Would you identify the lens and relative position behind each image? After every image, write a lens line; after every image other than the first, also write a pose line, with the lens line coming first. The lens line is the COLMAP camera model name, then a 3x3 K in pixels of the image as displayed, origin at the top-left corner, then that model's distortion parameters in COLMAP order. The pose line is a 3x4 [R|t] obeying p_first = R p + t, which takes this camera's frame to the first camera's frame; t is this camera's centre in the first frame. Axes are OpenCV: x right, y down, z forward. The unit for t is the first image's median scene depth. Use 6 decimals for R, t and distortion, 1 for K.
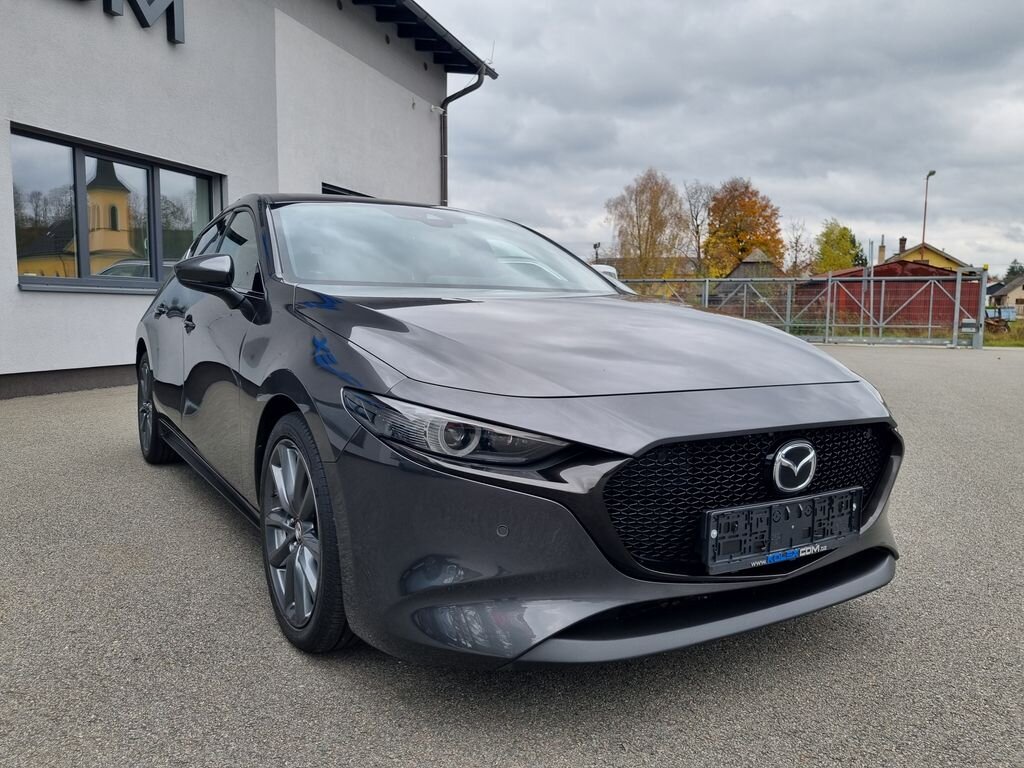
lens RADIAL K [[767.6, 0, 511.0], [0, 767.6, 365.4], [0, 0, 1]] dist [0.007518, -0.009664]
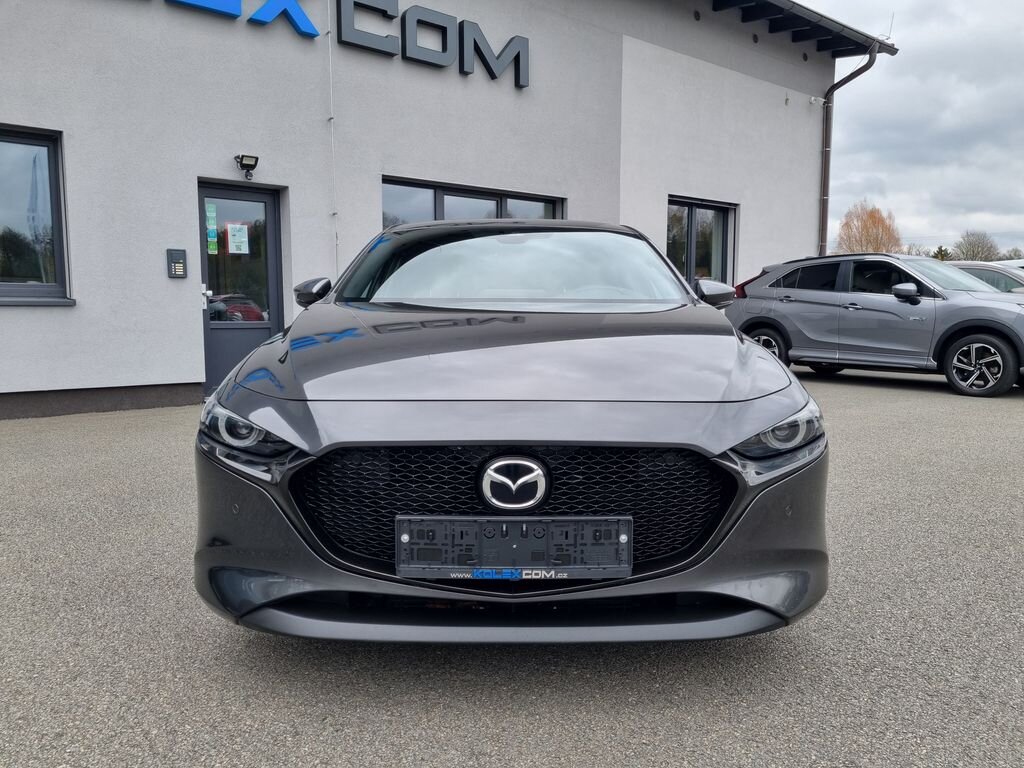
lens RADIAL K [[767.6, 0, 511.0], [0, 767.6, 365.4], [0, 0, 1]] dist [0.007518, -0.009664]
pose [[0.846705, 0.015583, -0.531834, 0.183772], [-0.020695, 0.999779, -0.003653, -0.002788], [0.531660, 0.014099, 0.846841, 0.037544]]
